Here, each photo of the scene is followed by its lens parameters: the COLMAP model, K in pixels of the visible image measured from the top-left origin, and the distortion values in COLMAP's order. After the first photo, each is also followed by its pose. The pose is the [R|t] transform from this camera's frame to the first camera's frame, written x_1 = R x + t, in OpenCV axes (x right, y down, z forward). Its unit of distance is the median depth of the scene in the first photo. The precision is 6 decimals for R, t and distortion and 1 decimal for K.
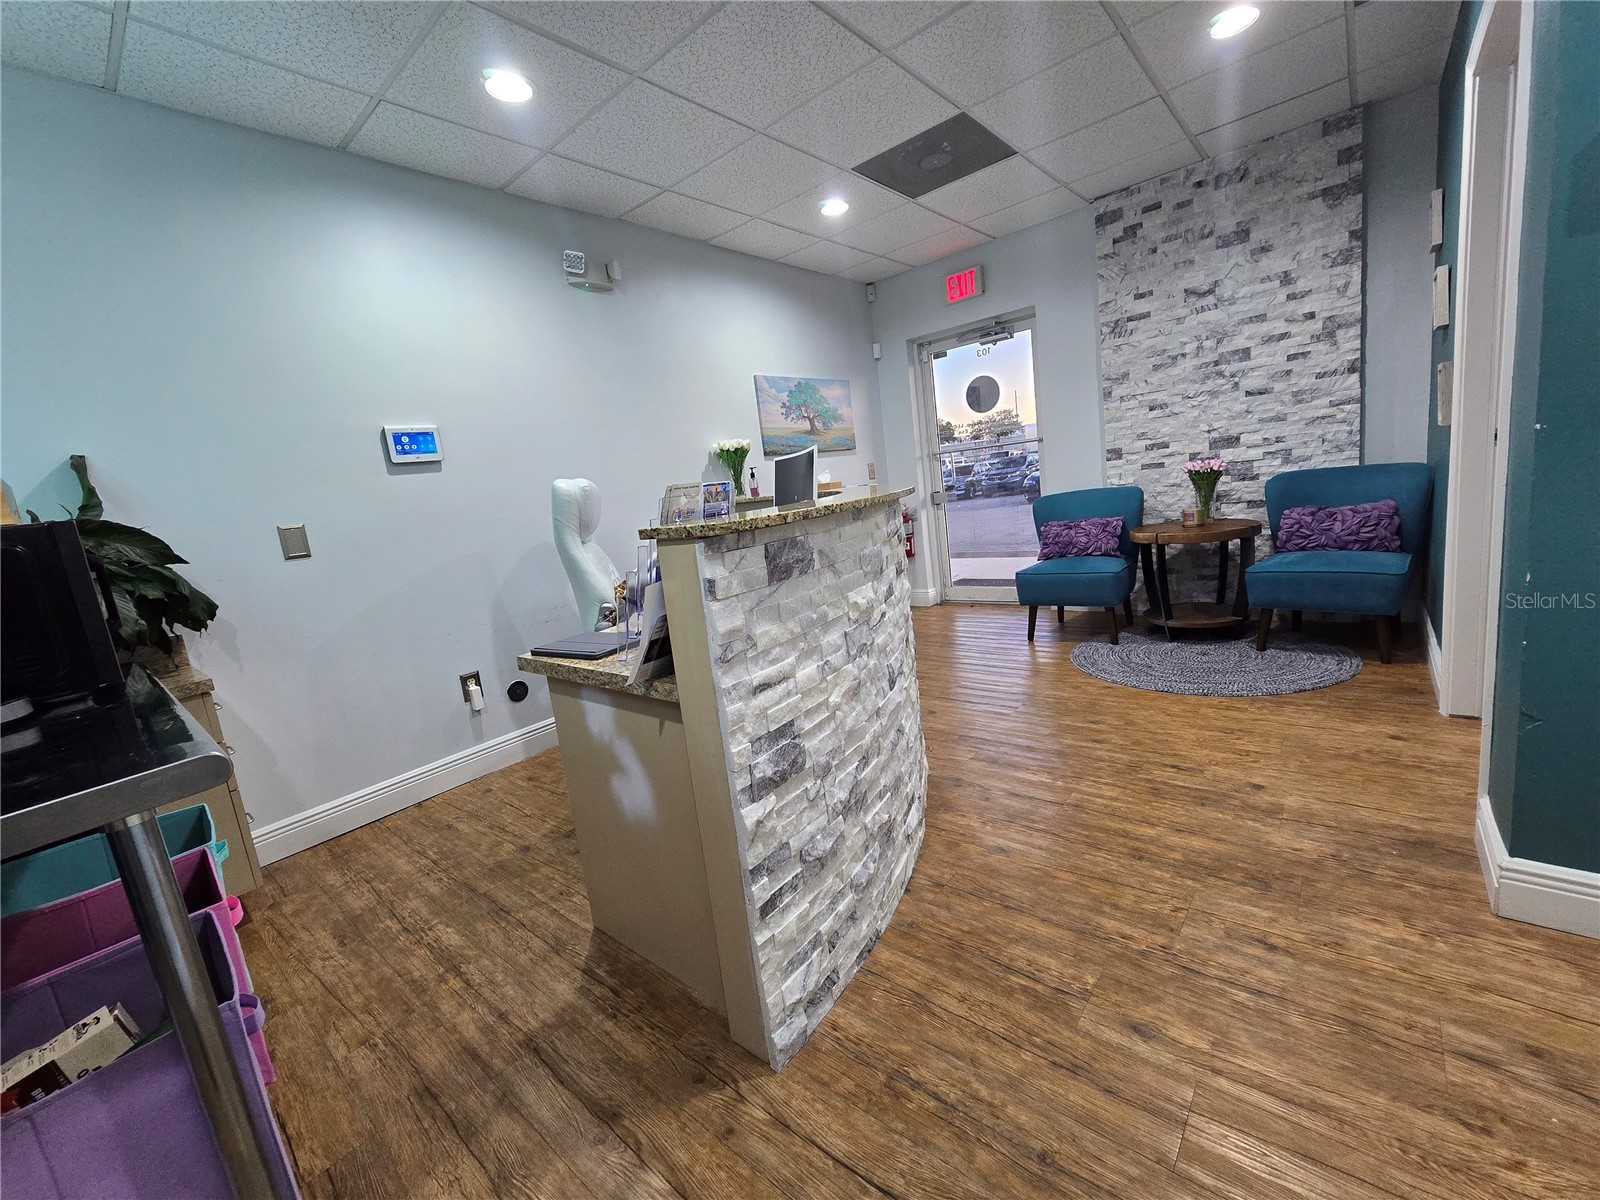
lens RADIAL K [[653.7, 0, 794.5], [0, 653.7, 595.3], [0, 0, 1]] dist [-0.013283, -0.000572]
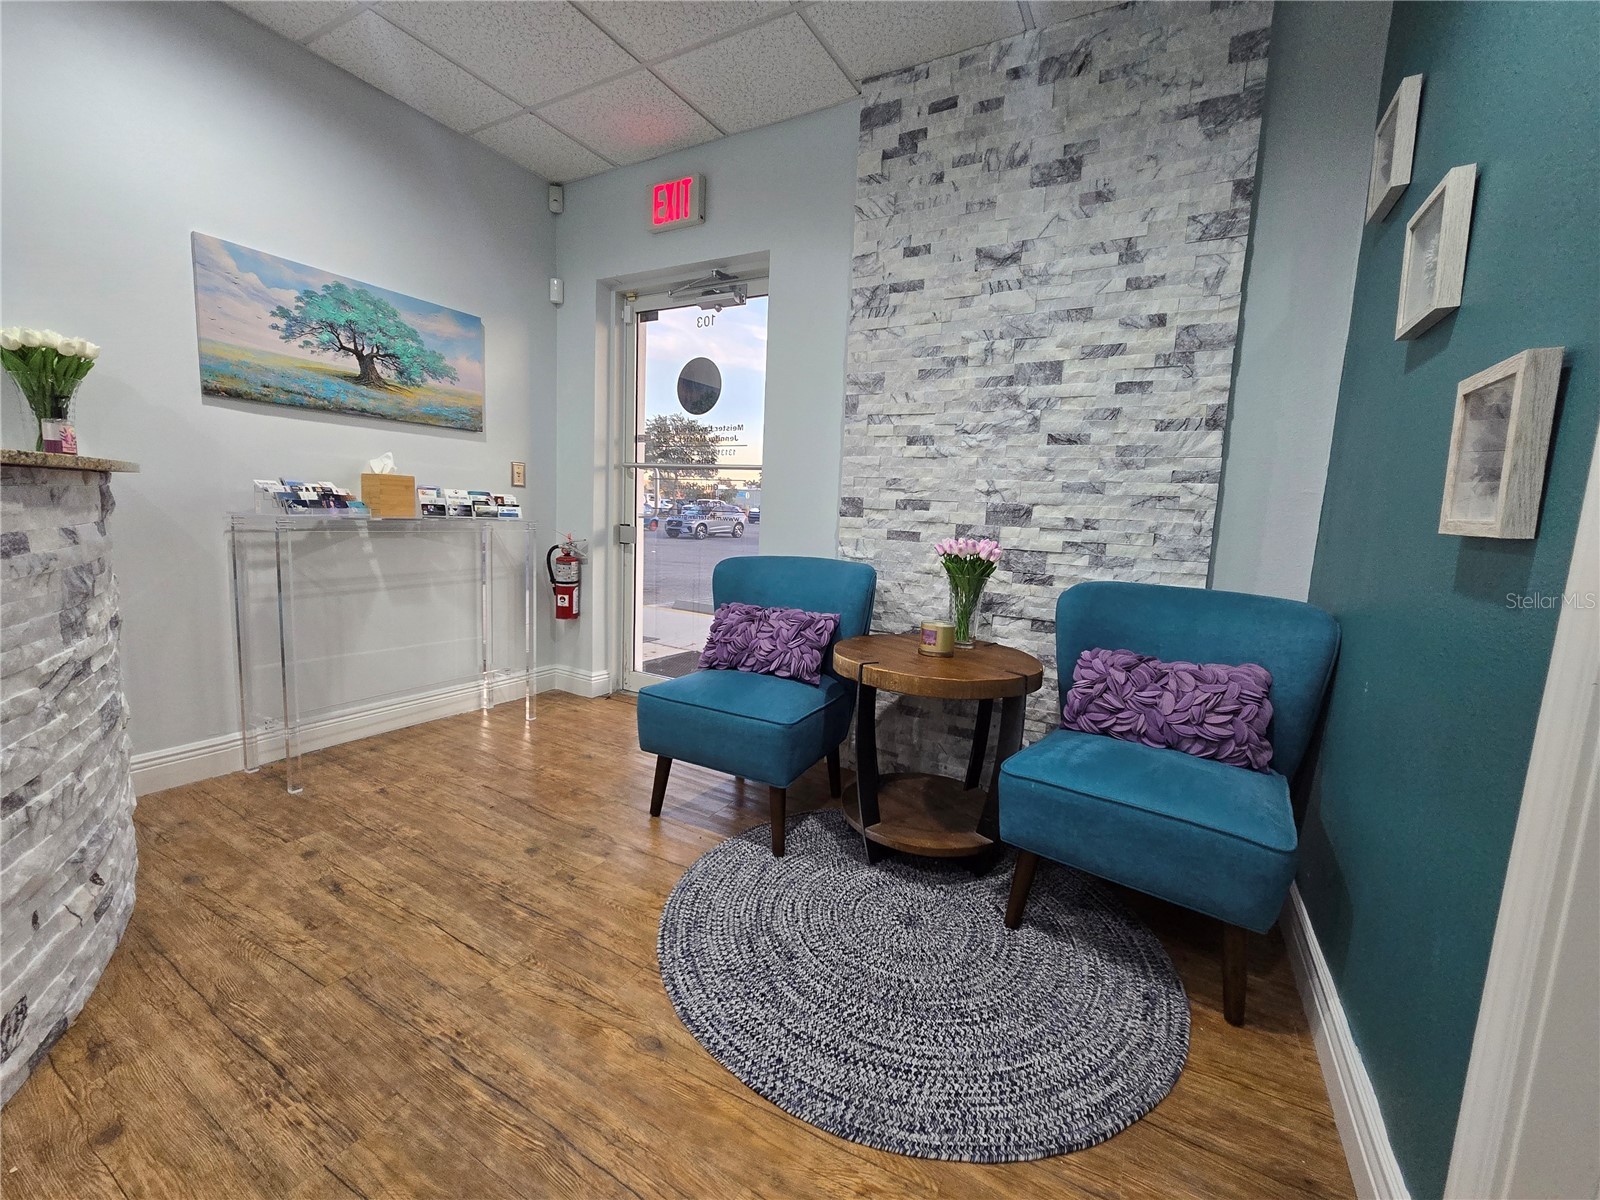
lens RADIAL K [[653.7, 0, 802.6], [0, 653.7, 594.8], [0, 0, 1]] dist [-0.013283, -0.000572]
pose [[0.964062, 0.141085, 0.225121, 0.367859], [-0.130332, 0.989529, -0.062010, -0.105006], [-0.231512, 0.030441, 0.972356, 0.480709]]
